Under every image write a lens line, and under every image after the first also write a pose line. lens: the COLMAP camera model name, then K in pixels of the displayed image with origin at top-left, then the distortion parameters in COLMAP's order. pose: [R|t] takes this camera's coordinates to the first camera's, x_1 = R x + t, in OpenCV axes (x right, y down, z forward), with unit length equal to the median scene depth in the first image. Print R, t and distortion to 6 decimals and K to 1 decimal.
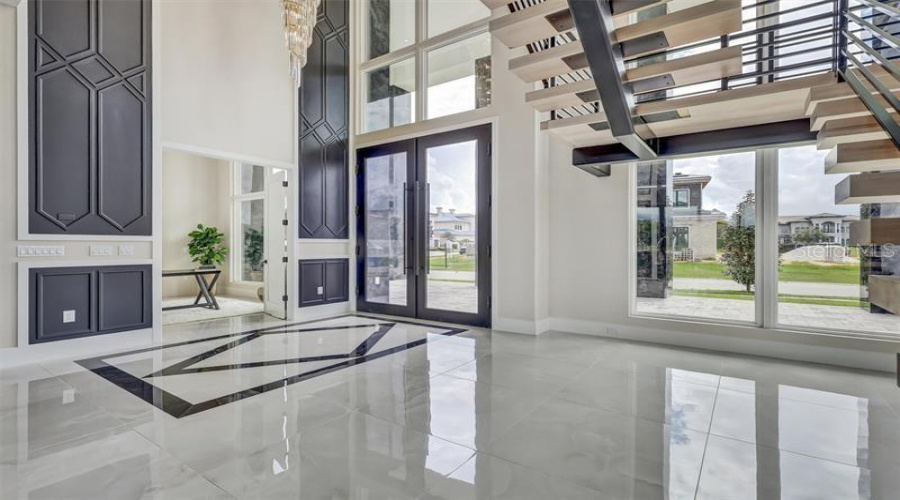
lens RADIAL K [[423.5, 0, 449.7], [0, 423.5, 247.4], [0, 0, 1]] dist [0.011339, -0.001009]
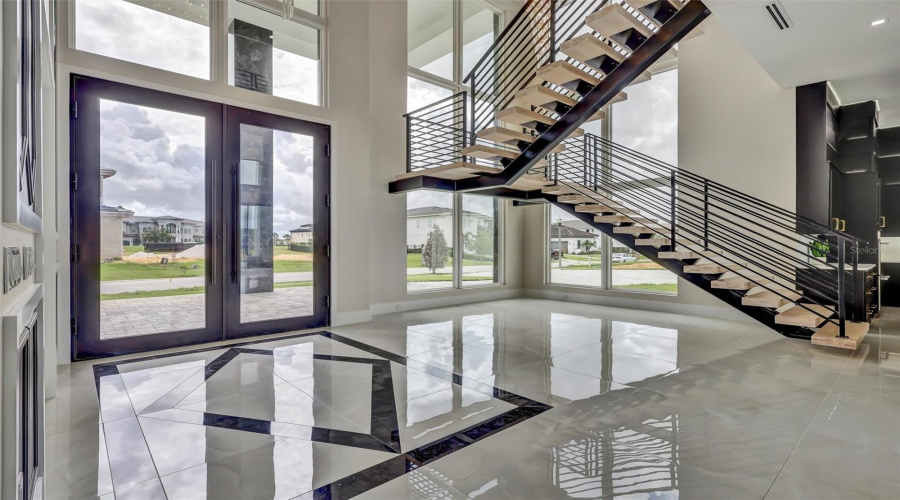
lens RADIAL K [[423.5, 0, 451.3], [0, 423.5, 246.6], [0, 0, 1]] dist [0.011339, -0.001009]
pose [[0.211162, -0.006796, 0.977427, -0.733080], [0.006716, 0.999962, 0.005502, -0.003514], [-0.977428, 0.005402, 0.211200, 0.436611]]
